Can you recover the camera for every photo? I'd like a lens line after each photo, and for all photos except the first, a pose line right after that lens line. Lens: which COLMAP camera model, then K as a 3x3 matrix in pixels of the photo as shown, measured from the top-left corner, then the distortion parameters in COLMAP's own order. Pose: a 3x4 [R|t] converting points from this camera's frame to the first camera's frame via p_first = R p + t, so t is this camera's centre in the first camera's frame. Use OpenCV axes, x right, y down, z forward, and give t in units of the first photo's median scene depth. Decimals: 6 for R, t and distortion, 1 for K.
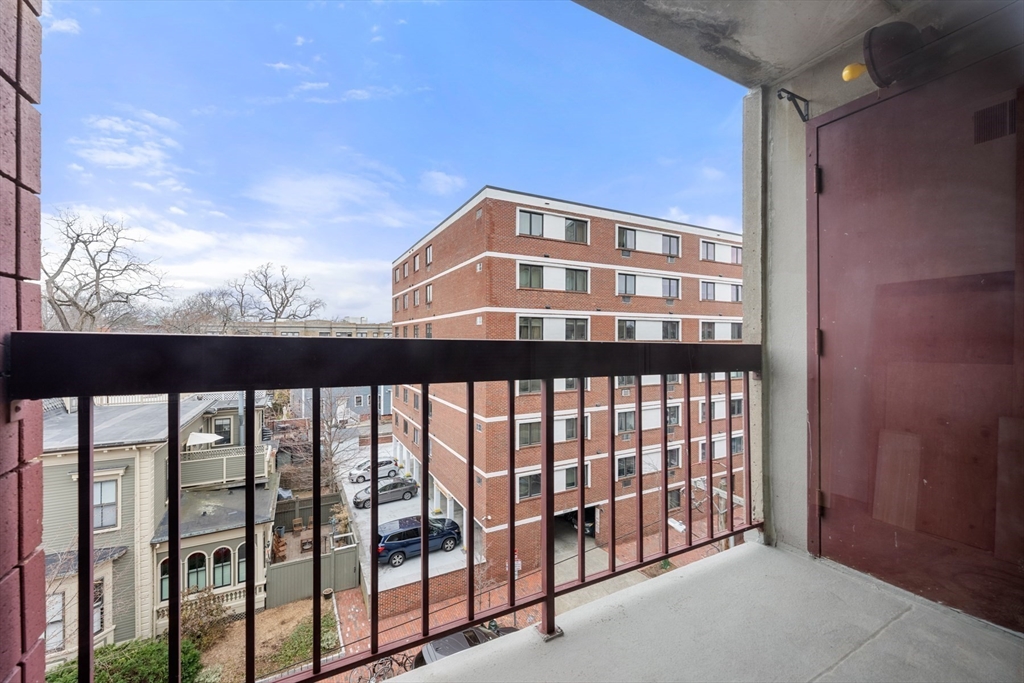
lens RADIAL K [[408.4, 0, 517.8], [0, 408.4, 338.6], [0, 0, 1]] dist [-0.001548, -0.000238]
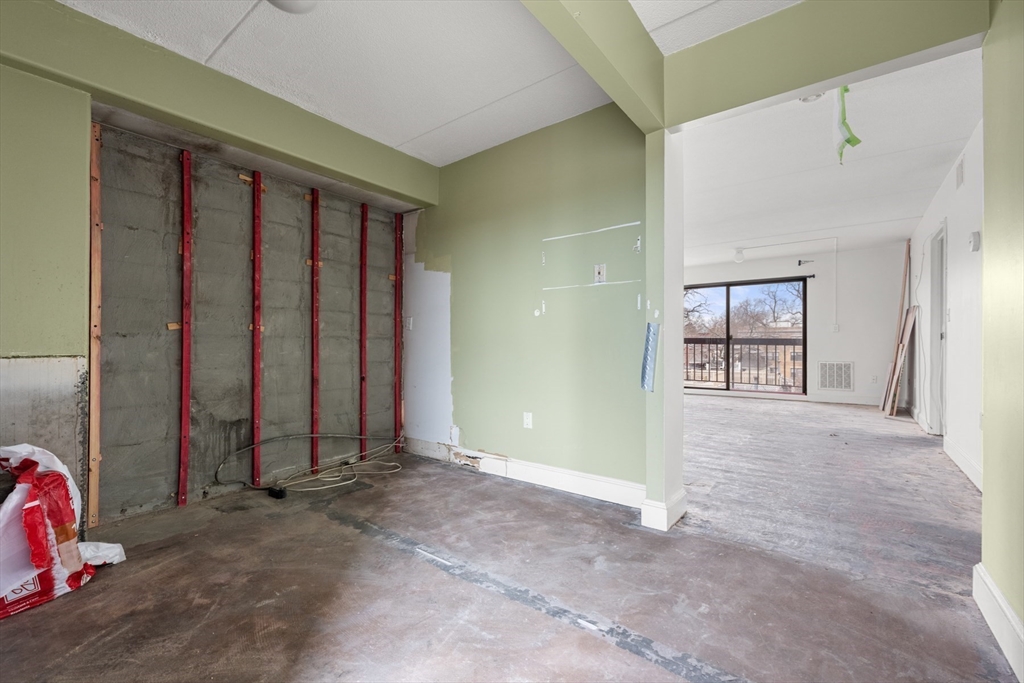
lens RADIAL K [[430.8, 0, 515.1], [0, 430.8, 343.5], [0, 0, 1]] dist [-0.000043, -0.000052]
pose [[0.409407, 0.000596, -0.912352, 0.183165], [-0.001212, 0.999999, 0.000109, 0.003684], [0.912351, 0.001061, 0.409407, -0.180507]]
